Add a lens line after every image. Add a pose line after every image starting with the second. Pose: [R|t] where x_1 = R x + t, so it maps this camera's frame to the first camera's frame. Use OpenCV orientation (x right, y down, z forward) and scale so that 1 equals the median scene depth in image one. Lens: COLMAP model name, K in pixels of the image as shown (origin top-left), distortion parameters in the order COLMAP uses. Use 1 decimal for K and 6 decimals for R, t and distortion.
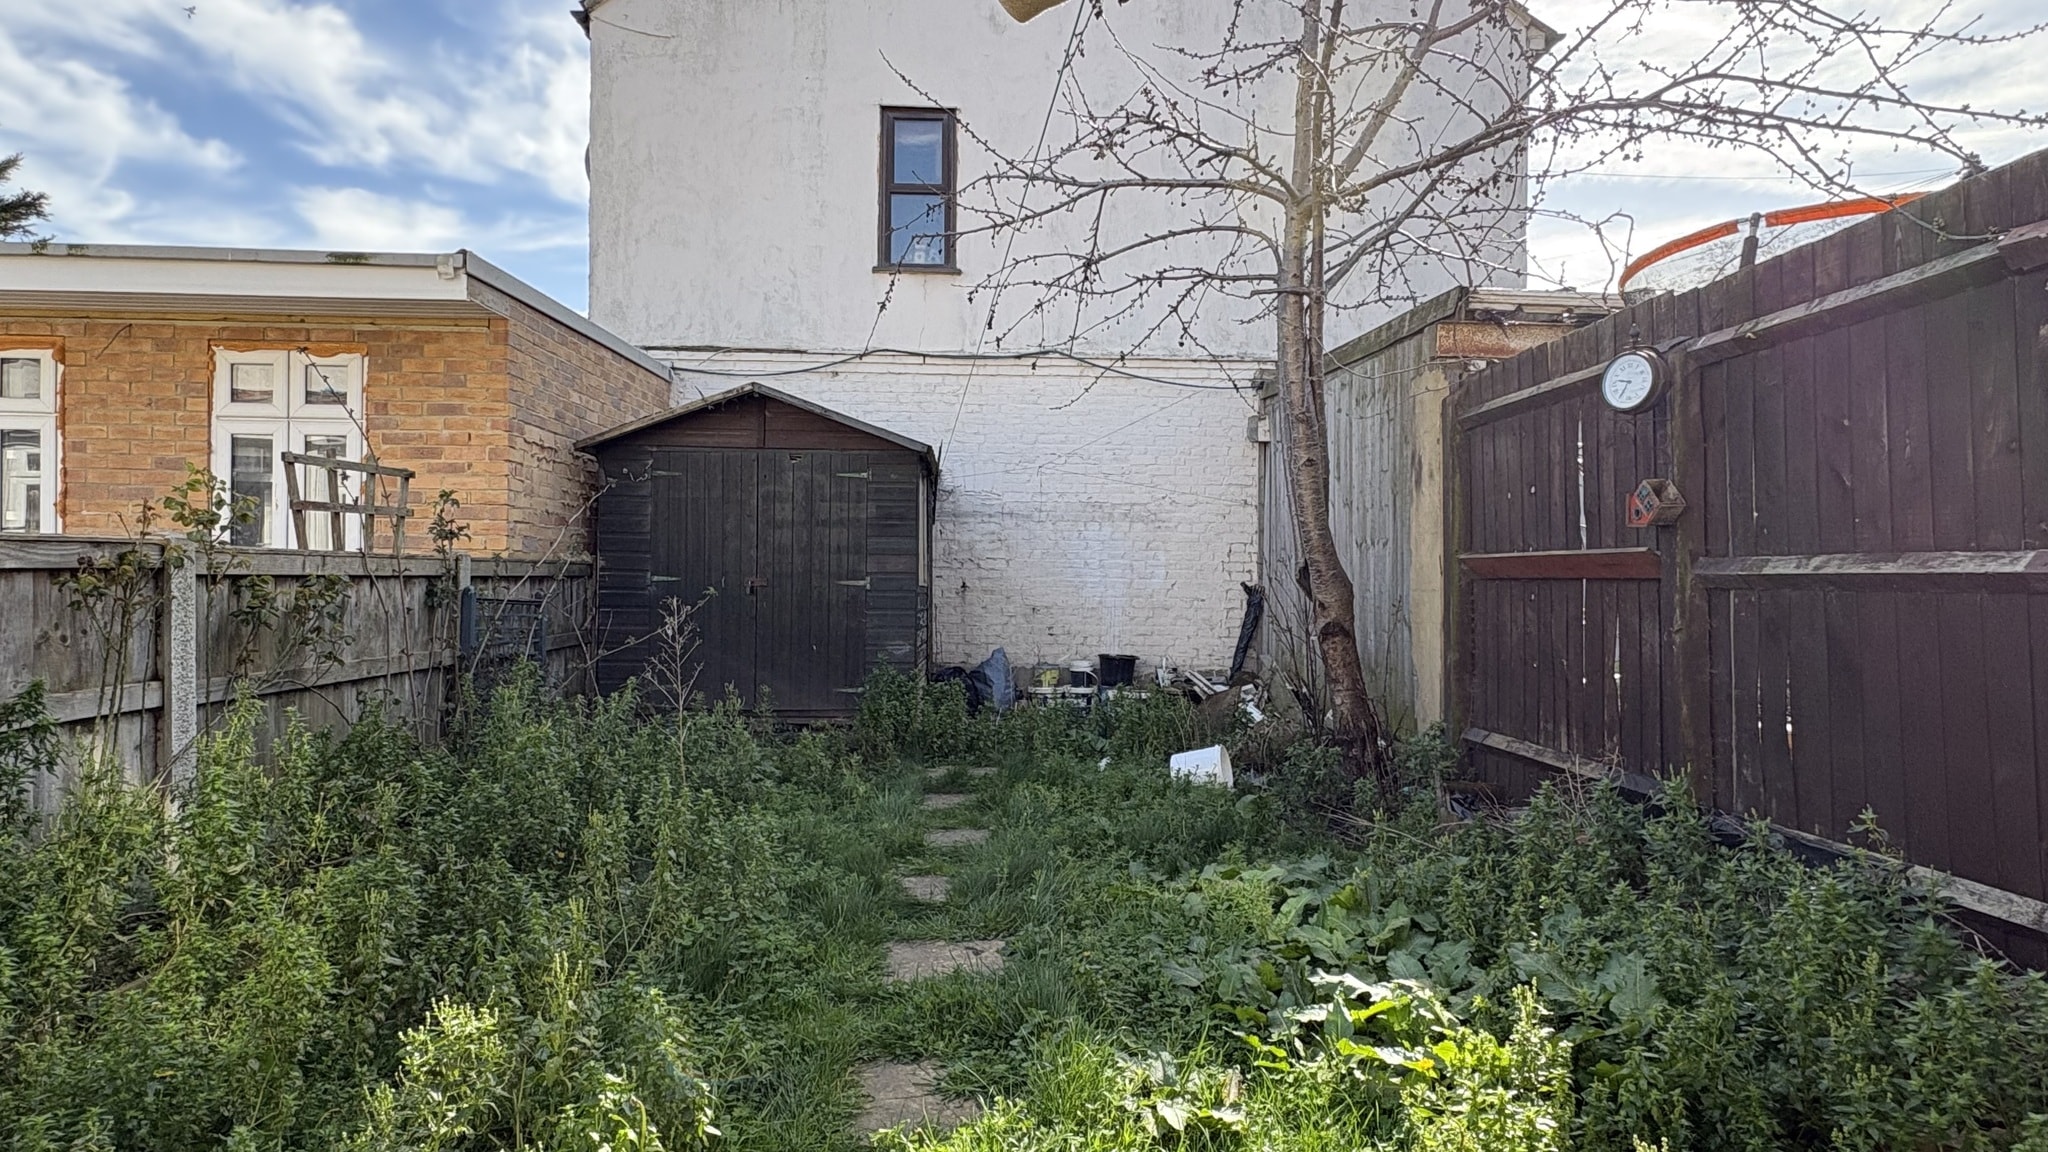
lens RADIAL K [[1143.5, 0, 1024.0], [0, 1143.5, 576.0], [0, 0, 1]] dist [0.000507, 0.001033]
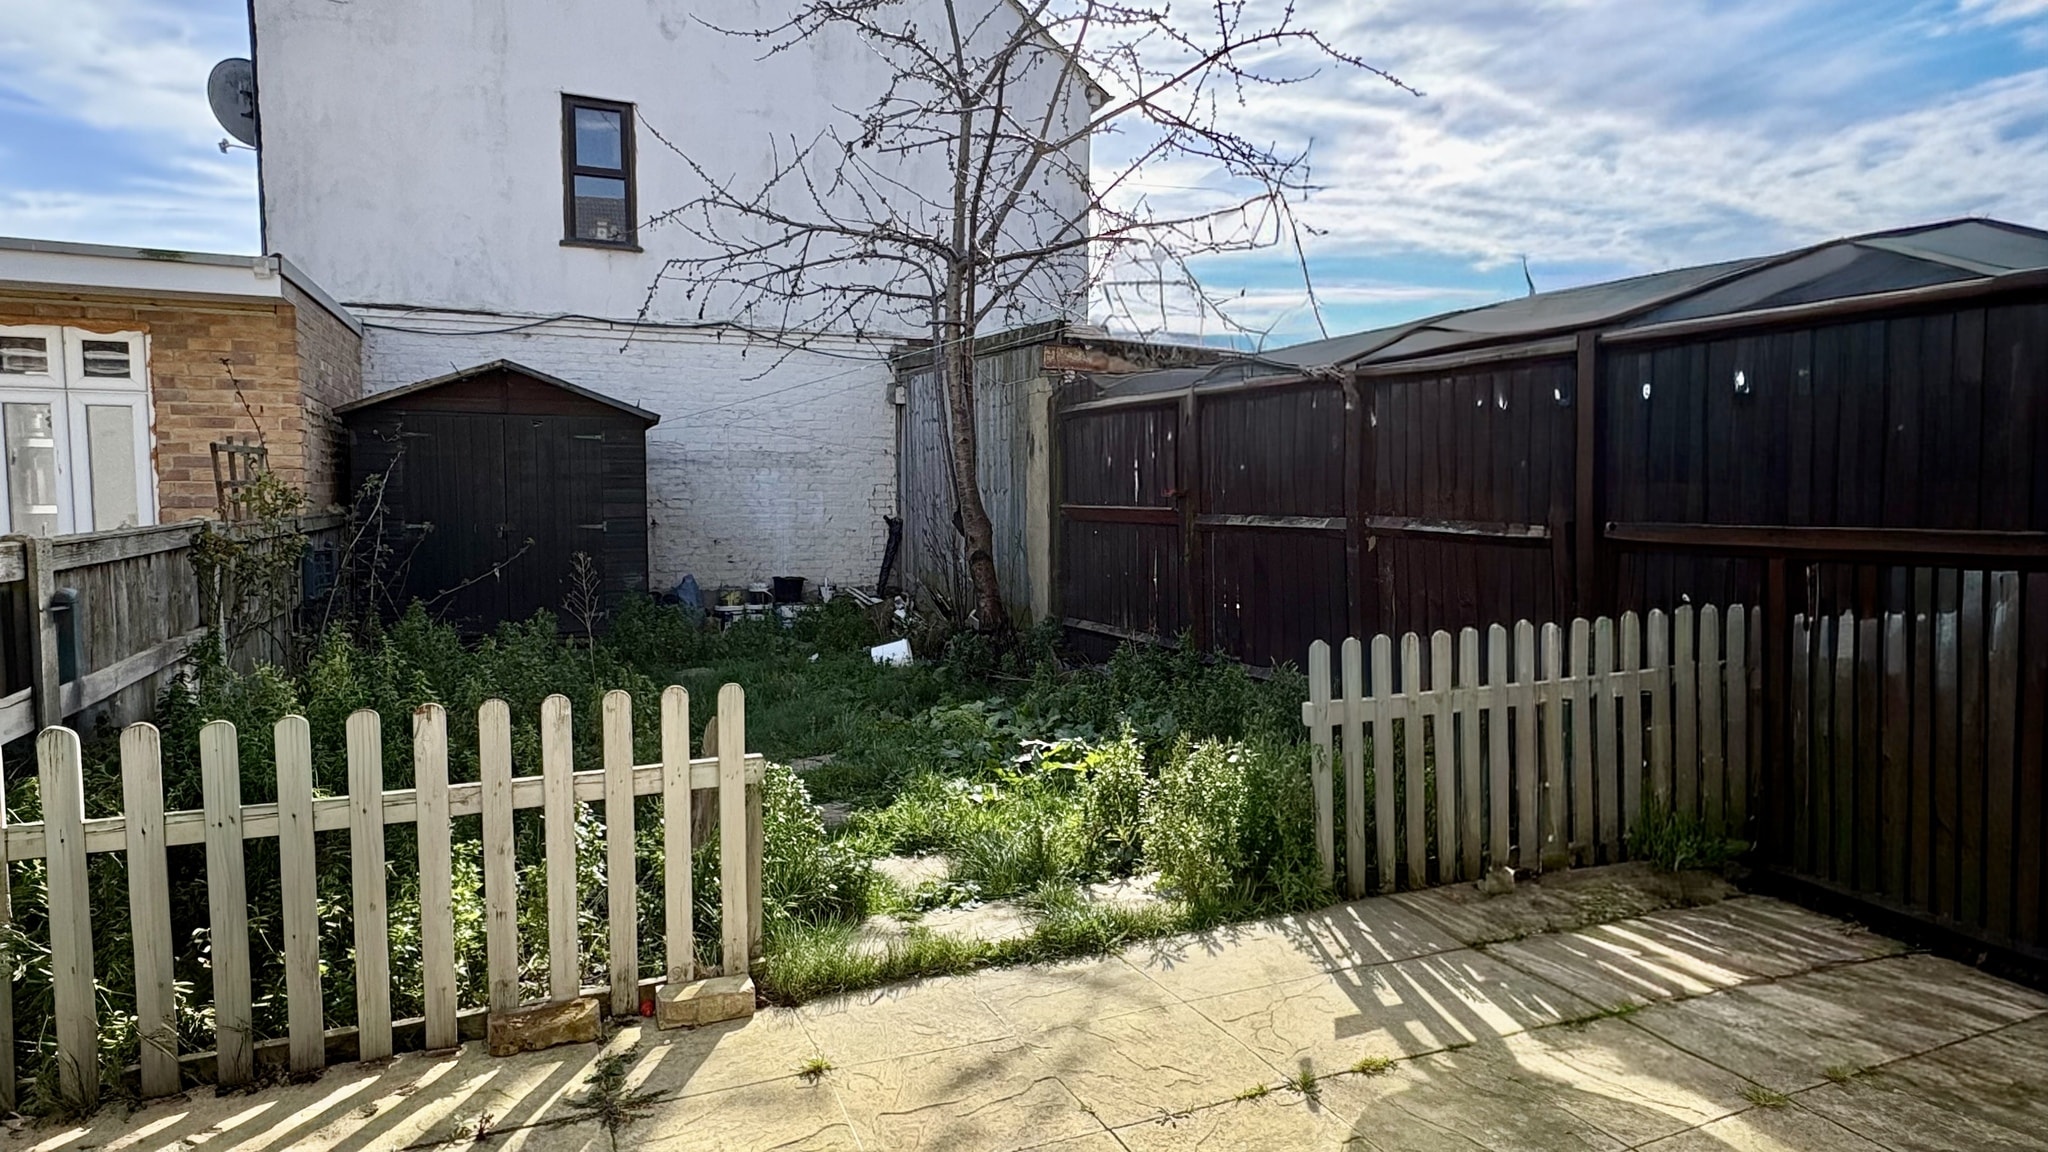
lens RADIAL K [[1143.5, 0, 1024.0], [0, 1143.5, 576.0], [0, 0, 1]] dist [0.000507, 0.001033]
pose [[0.930275, -0.035756, 0.365116, -0.170112], [0.008248, 0.997026, 0.076625, -0.031165], [-0.366770, -0.068271, 0.927803, -0.302628]]
